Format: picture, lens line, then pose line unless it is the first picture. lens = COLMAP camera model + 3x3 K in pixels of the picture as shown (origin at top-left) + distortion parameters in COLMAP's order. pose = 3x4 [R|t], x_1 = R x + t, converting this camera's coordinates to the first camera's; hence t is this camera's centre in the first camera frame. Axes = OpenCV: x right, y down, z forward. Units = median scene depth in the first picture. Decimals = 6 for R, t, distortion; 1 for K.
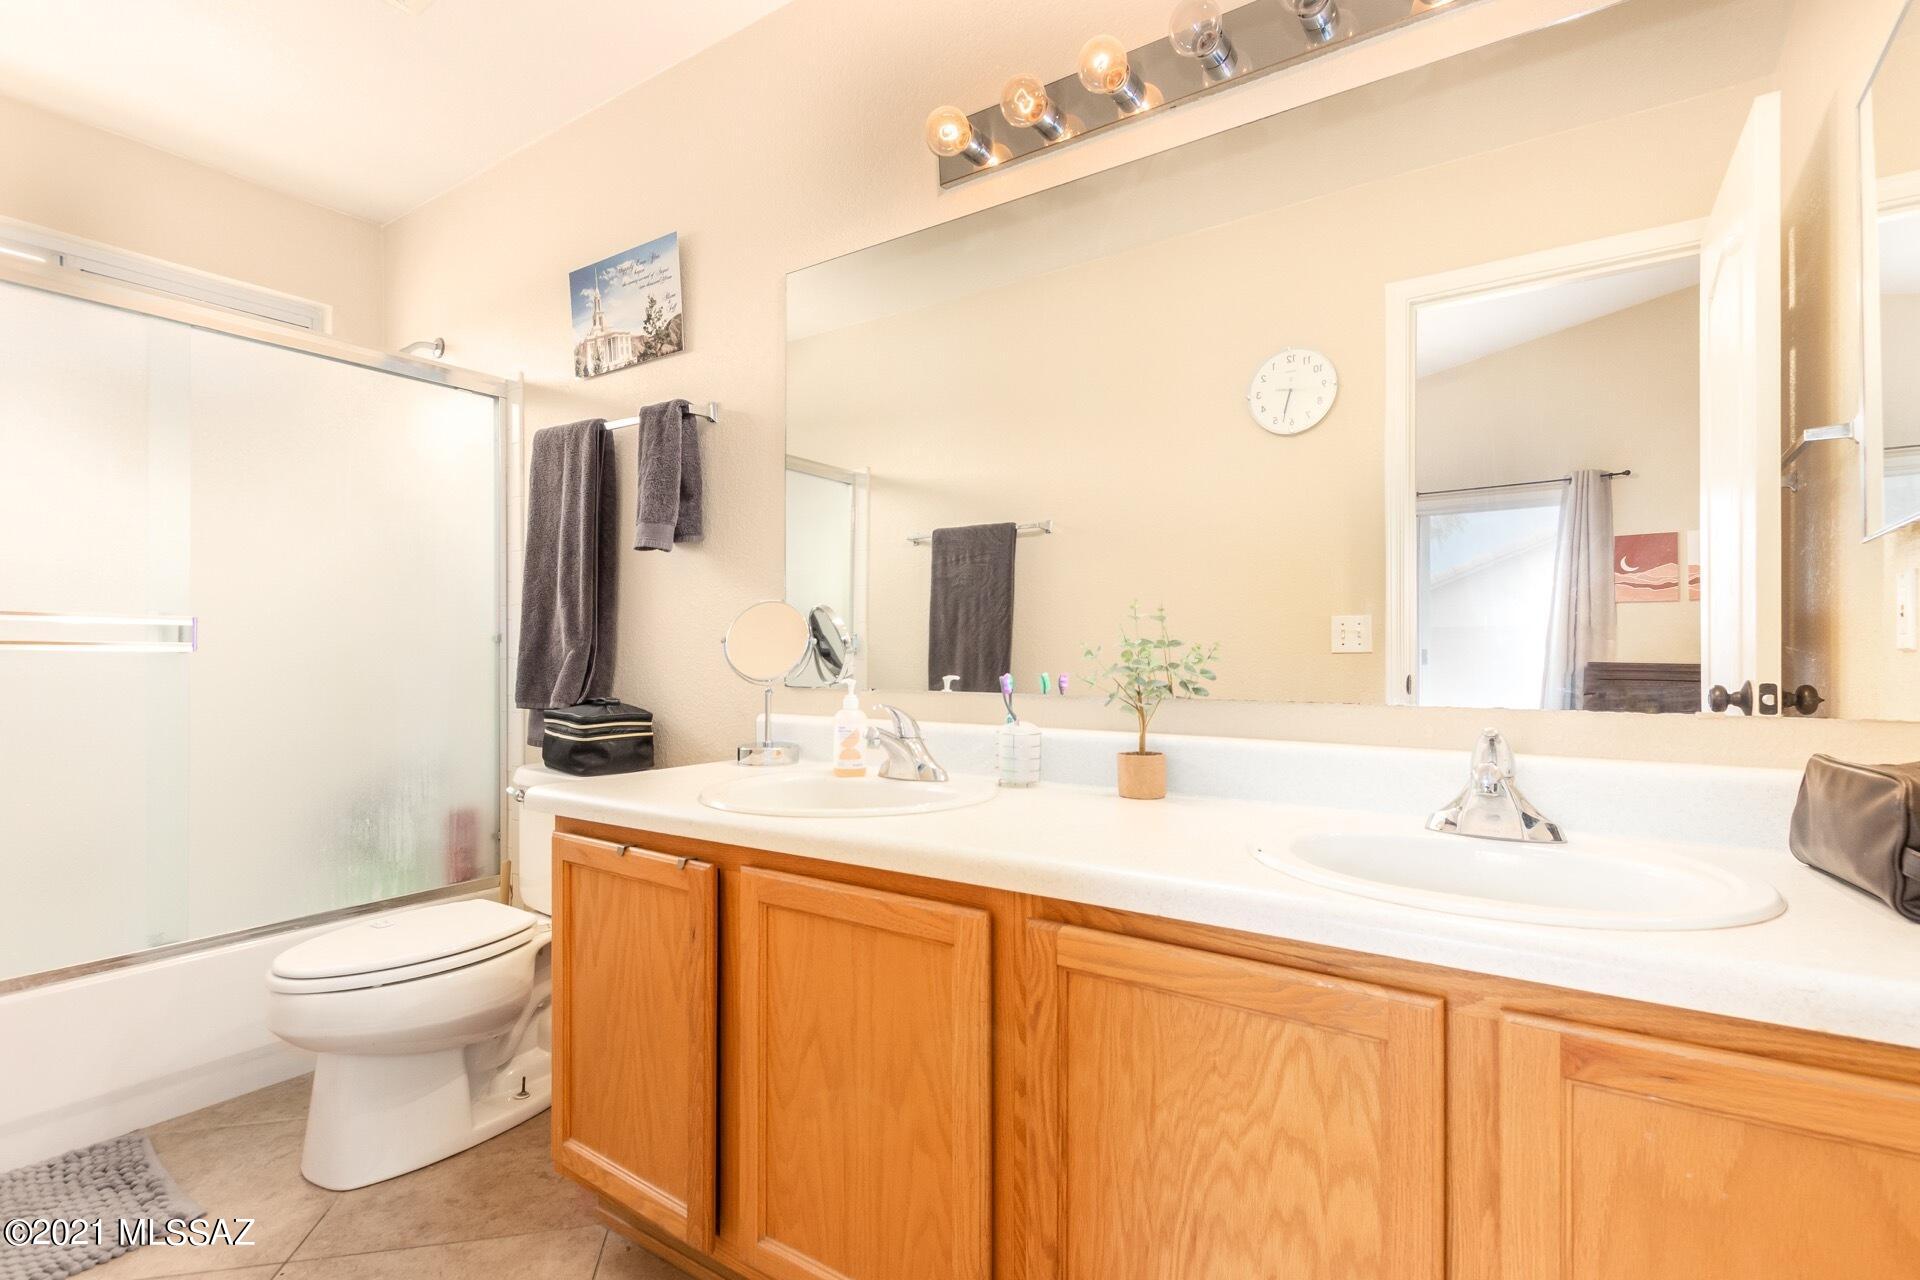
lens RADIAL K [[889.6, 0, 954.7], [0, 889.6, 647.6], [0, 0, 1]] dist [0.003832, 0.000369]
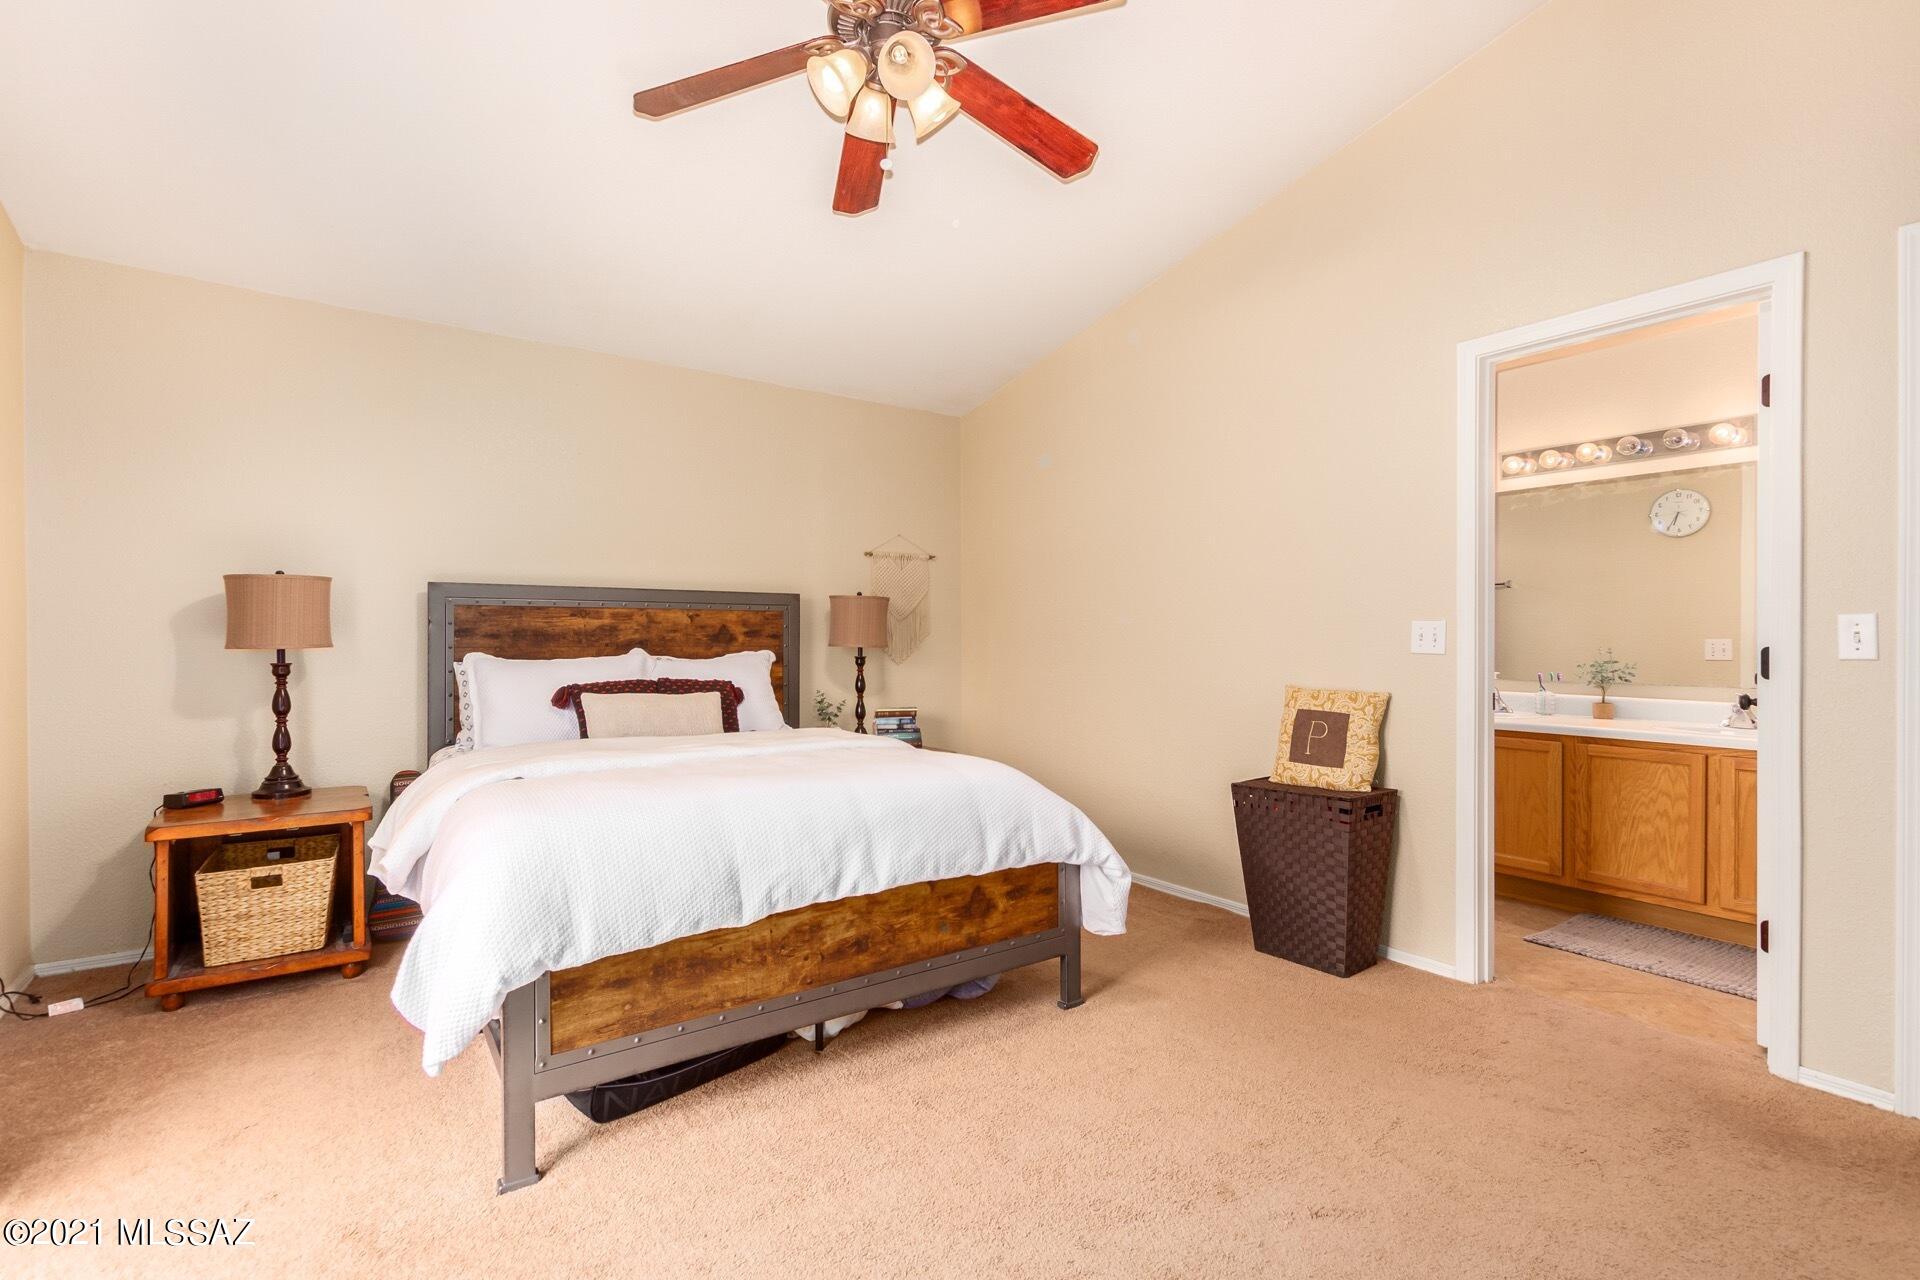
lens RADIAL K [[889.6, 0, 946.2], [0, 889.6, 637.5], [0, 0, 1]] dist [0.003832, 0.000369]
pose [[0.940942, 0.000498, -0.338567, -1.072388], [0.004950, 0.999872, 0.015229, -0.190157], [0.338531, -0.016006, 0.940819, -3.182788]]
